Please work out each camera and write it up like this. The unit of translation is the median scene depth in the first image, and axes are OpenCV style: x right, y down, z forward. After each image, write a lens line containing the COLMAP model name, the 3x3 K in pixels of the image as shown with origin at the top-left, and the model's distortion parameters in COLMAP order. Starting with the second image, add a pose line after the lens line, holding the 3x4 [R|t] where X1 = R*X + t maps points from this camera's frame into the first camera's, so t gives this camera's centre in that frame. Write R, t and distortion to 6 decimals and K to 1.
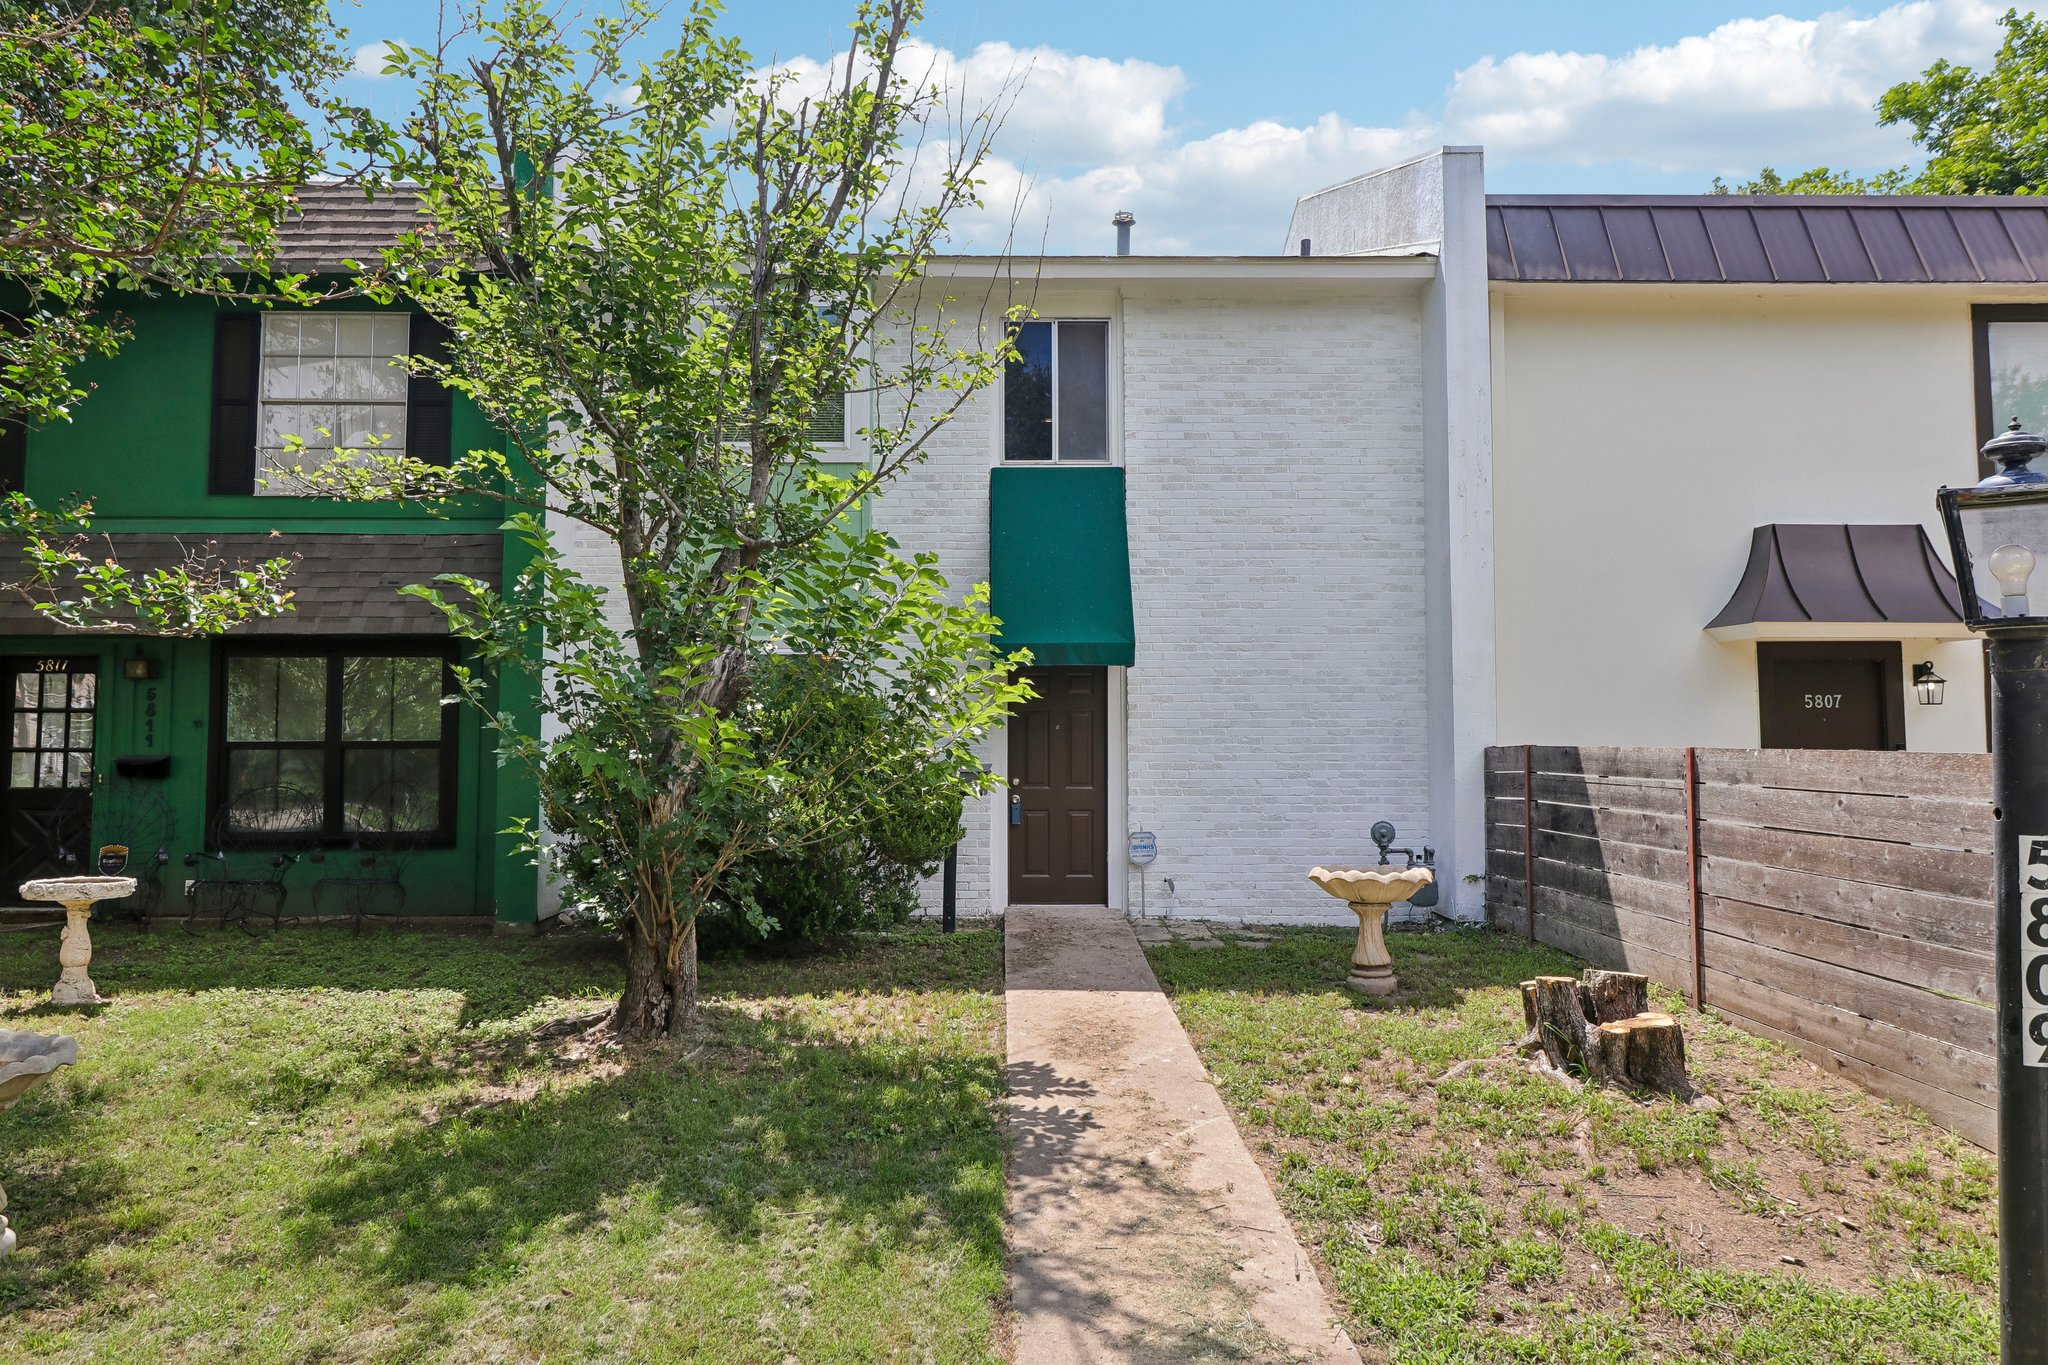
lens RADIAL K [[1304.5, 0, 1020.8], [0, 1304.5, 679.5], [0, 0, 1]] dist [-0.000838, 0.002320]
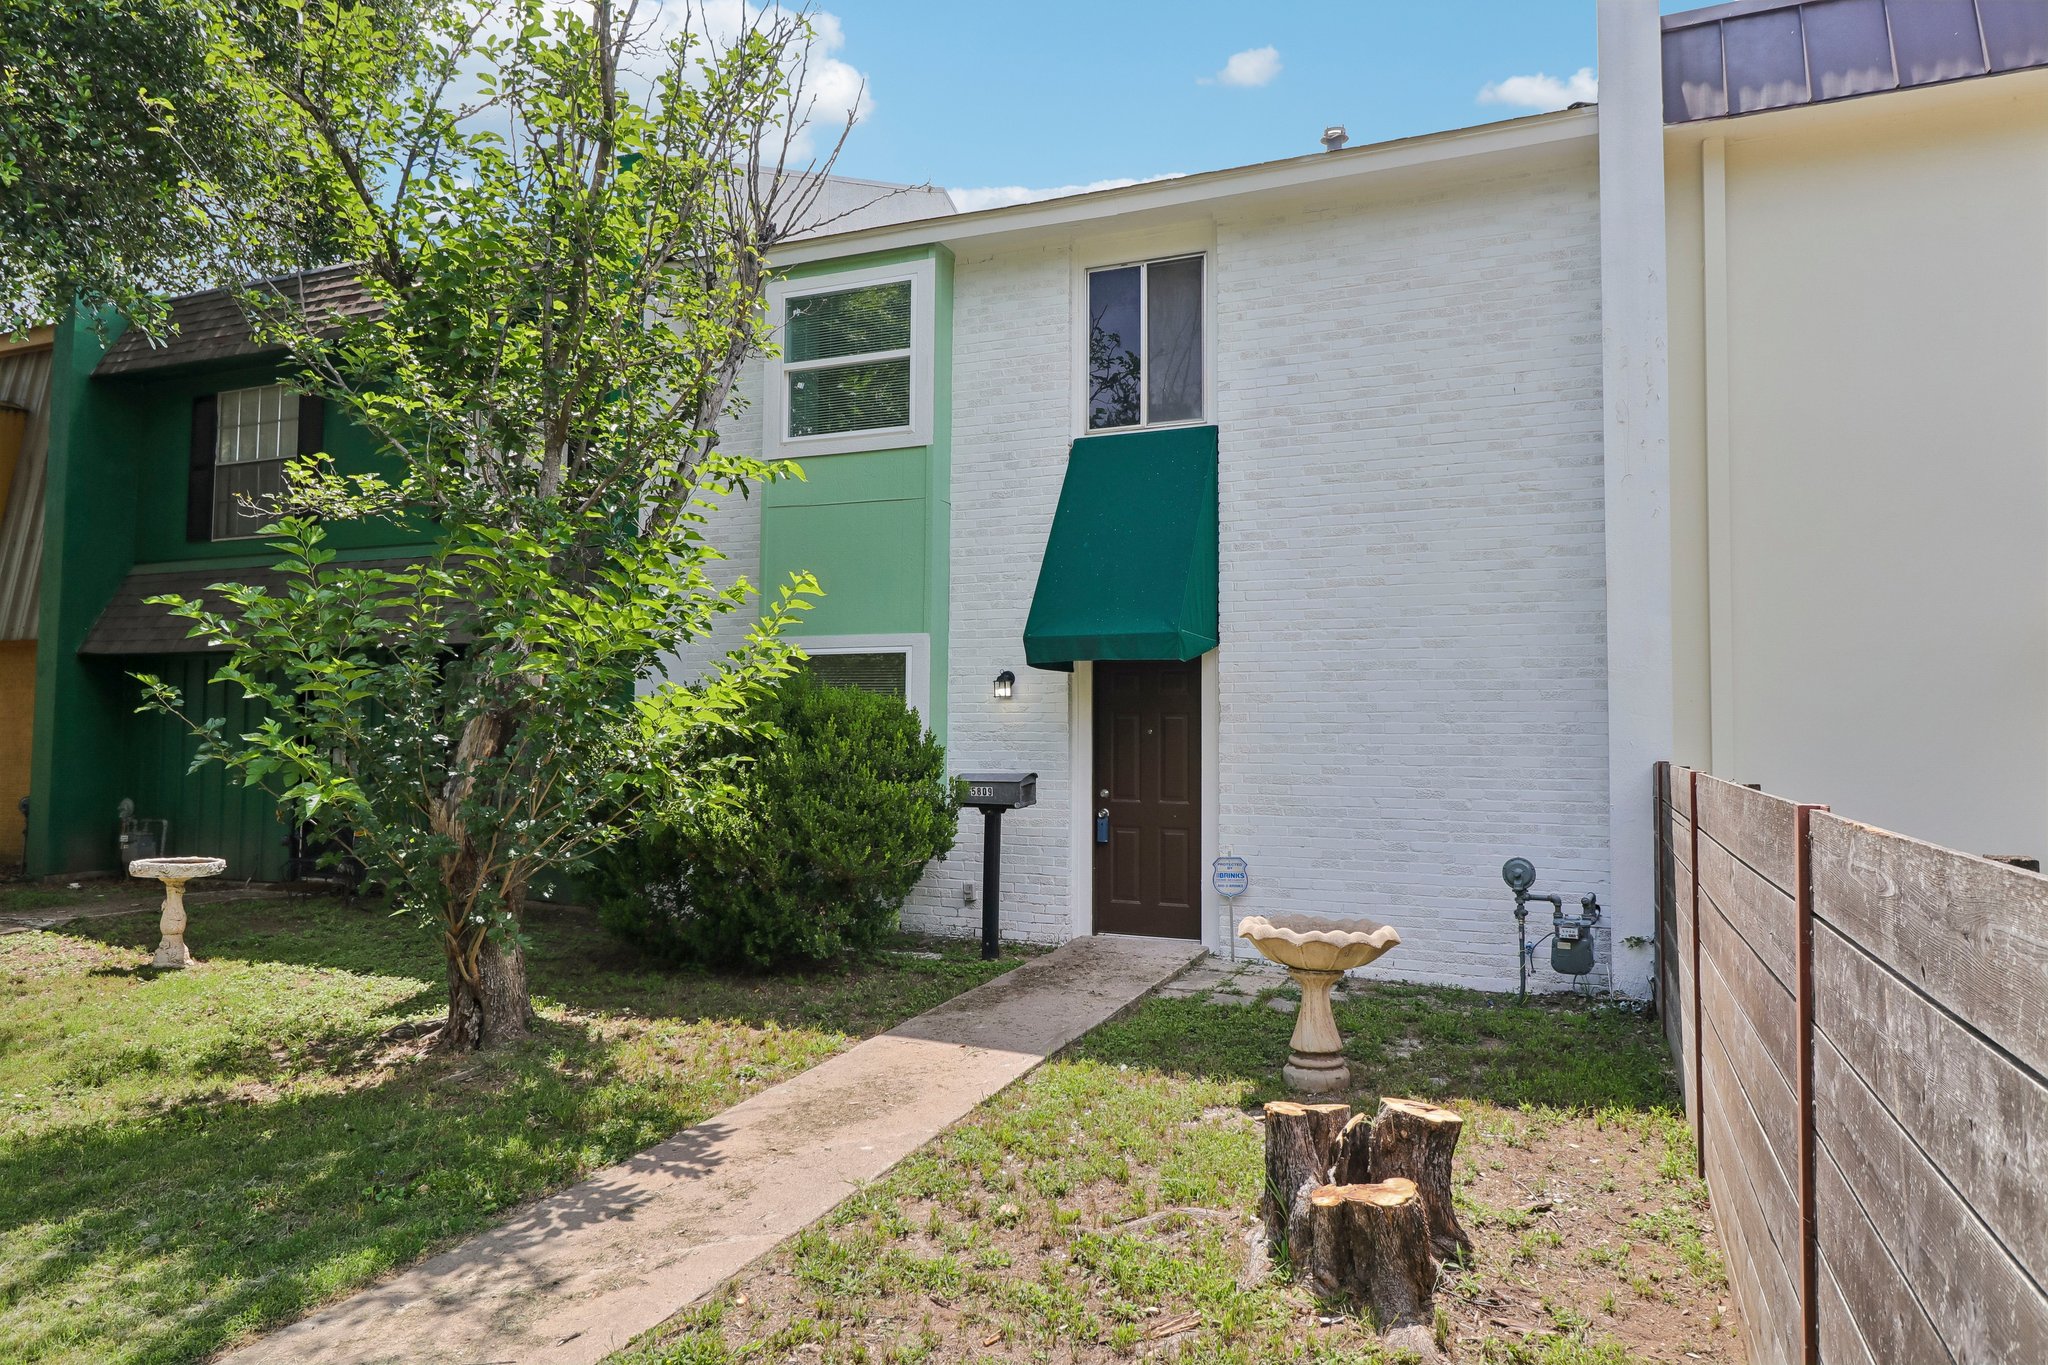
lens RADIAL K [[1304.5, 0, 1020.1], [0, 1304.5, 684.4], [0, 0, 1]] dist [-0.000838, 0.002320]
pose [[0.910355, -0.008613, -0.413738, 0.313825], [0.011024, 0.999933, 0.003439, 0.001238], [0.413681, -0.007691, 0.910389, 0.176586]]
